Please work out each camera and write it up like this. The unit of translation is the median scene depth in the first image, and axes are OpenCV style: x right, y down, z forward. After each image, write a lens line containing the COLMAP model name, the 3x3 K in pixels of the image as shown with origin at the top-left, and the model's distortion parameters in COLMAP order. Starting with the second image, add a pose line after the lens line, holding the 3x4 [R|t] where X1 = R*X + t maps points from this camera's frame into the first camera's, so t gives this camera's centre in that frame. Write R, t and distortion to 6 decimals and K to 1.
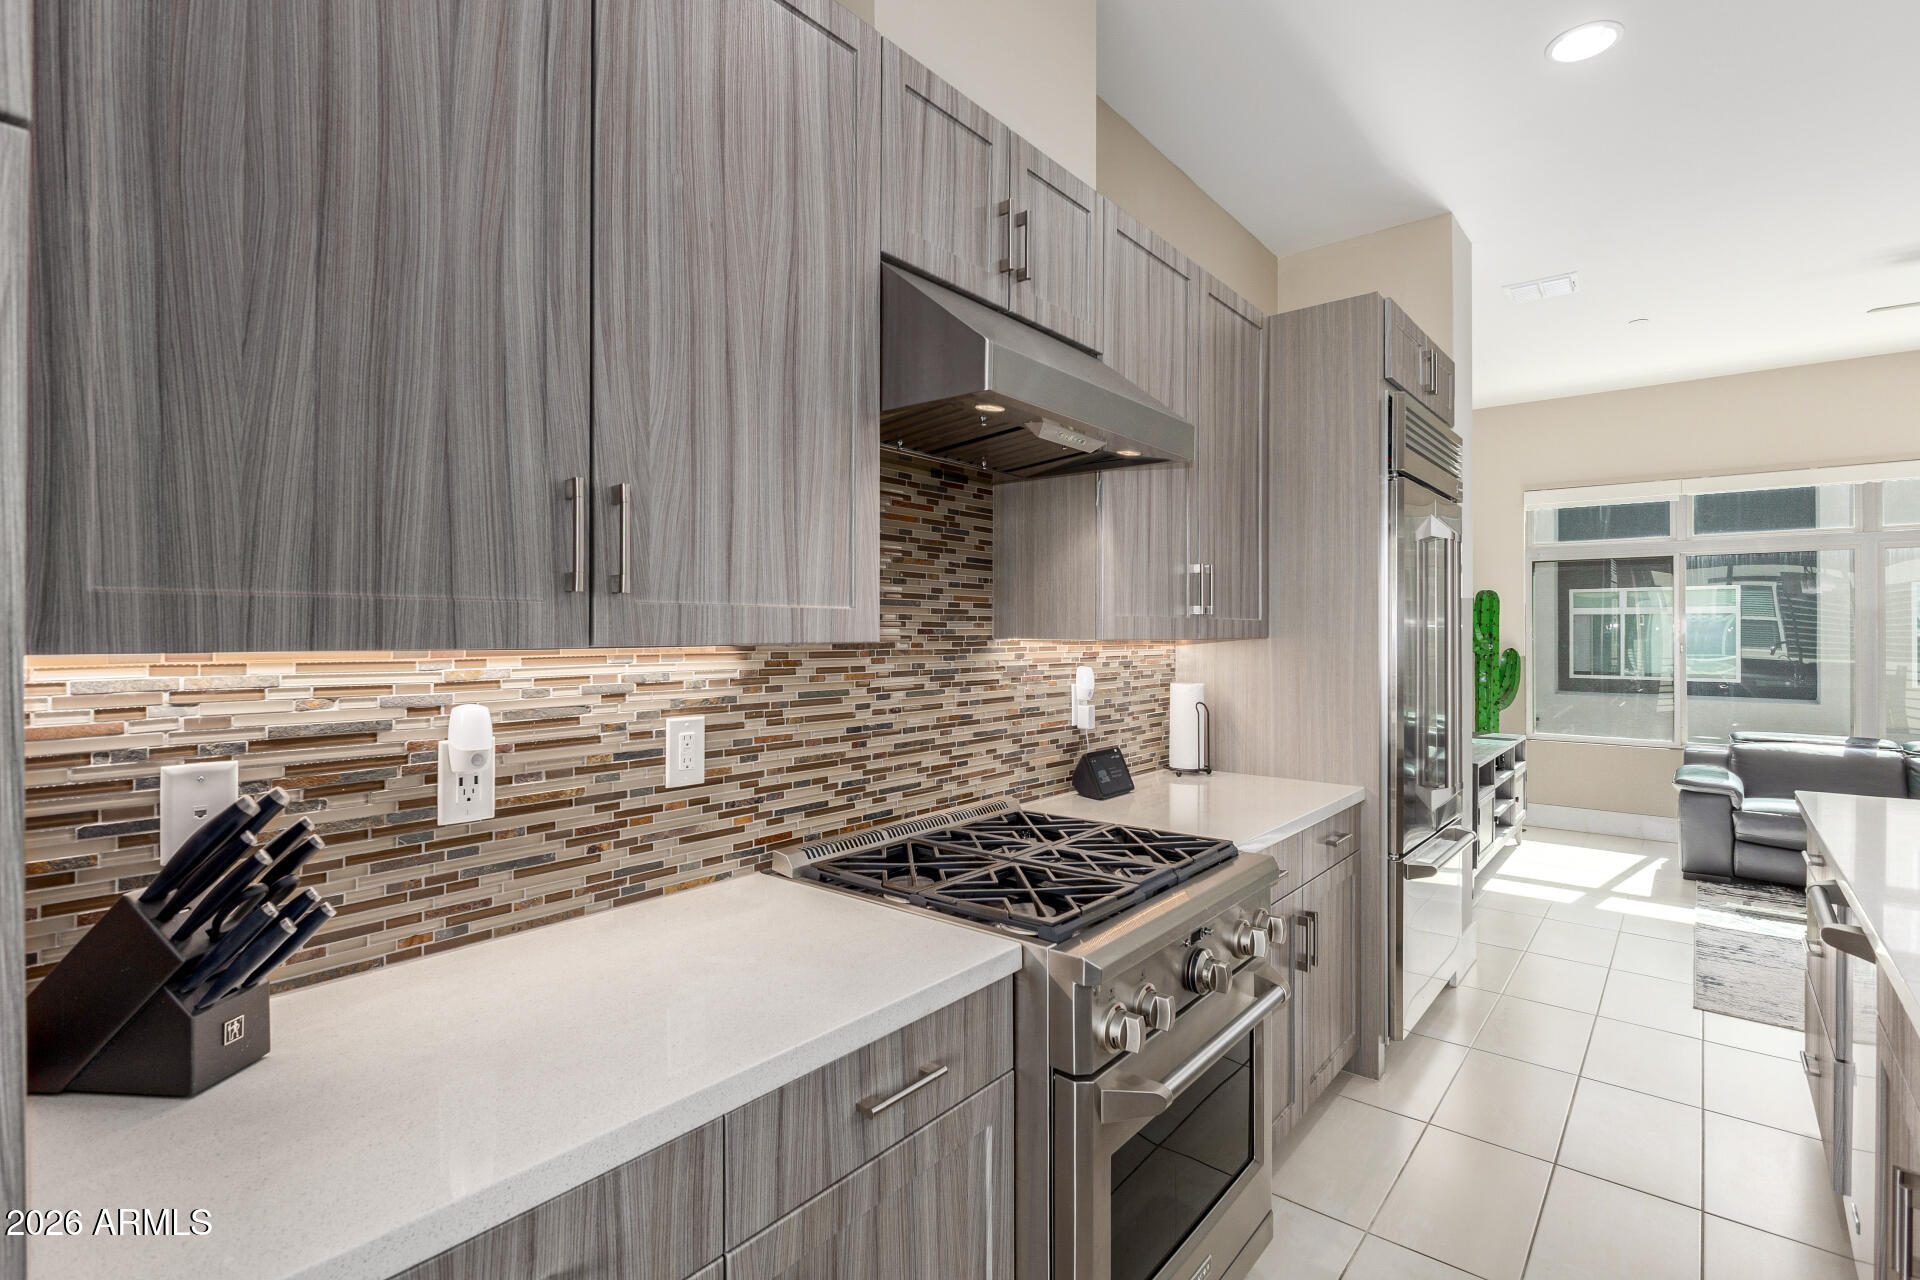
lens RADIAL K [[907.5, 0, 966.2], [0, 907.5, 631.2], [0, 0, 1]] dist [-0.000082, 0.004421]
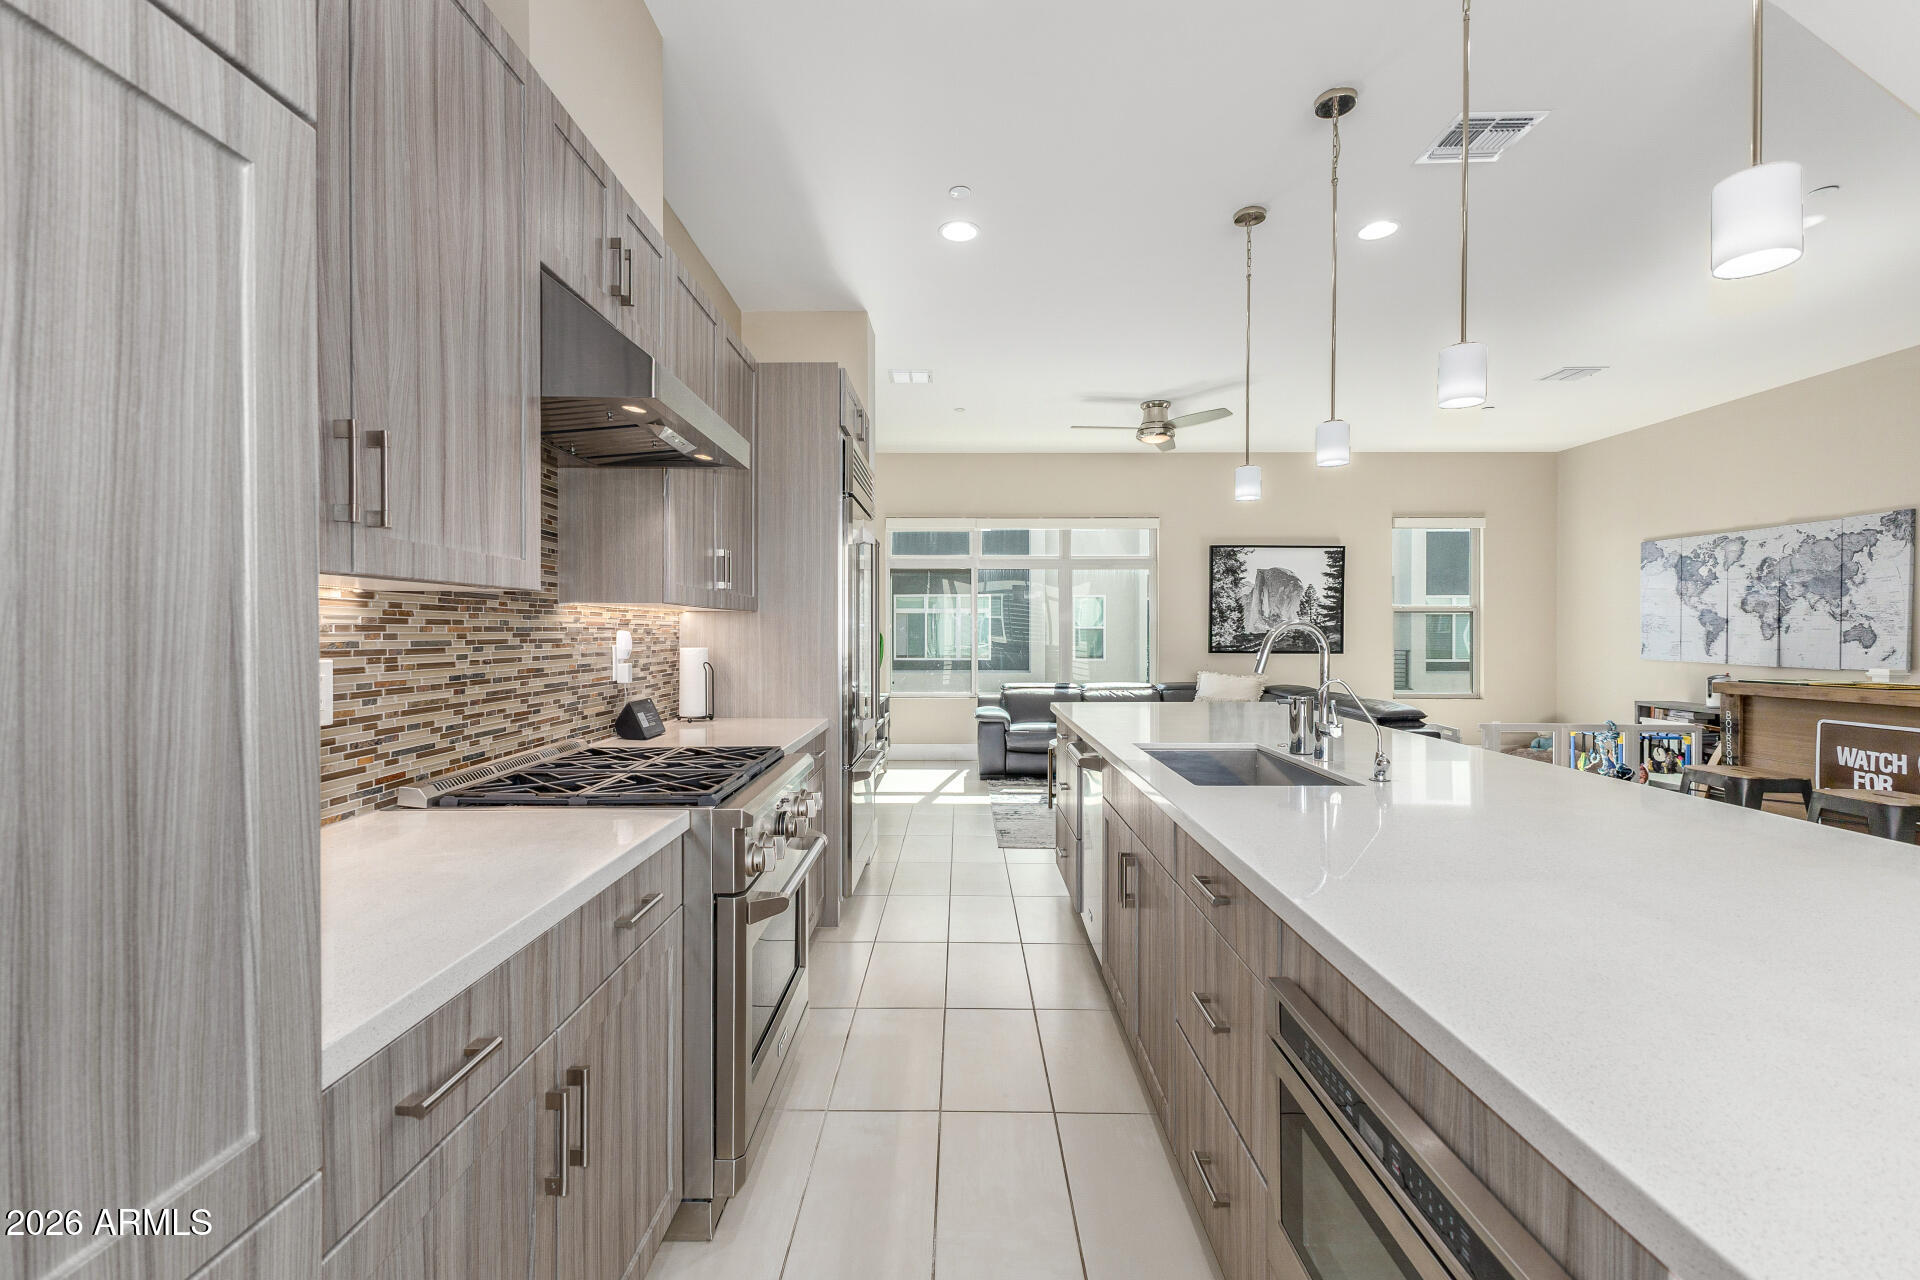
lens RADIAL K [[826.9, 0, 953.7], [0, 826.9, 632.5], [0, 0, 1]] dist [0.013817, -0.003593]
pose [[0.783593, -0.002005, 0.621271, -0.277957], [-0.000748, 0.999991, 0.004171, 0.050366], [-0.621274, -0.003733, 0.783585, -0.151878]]
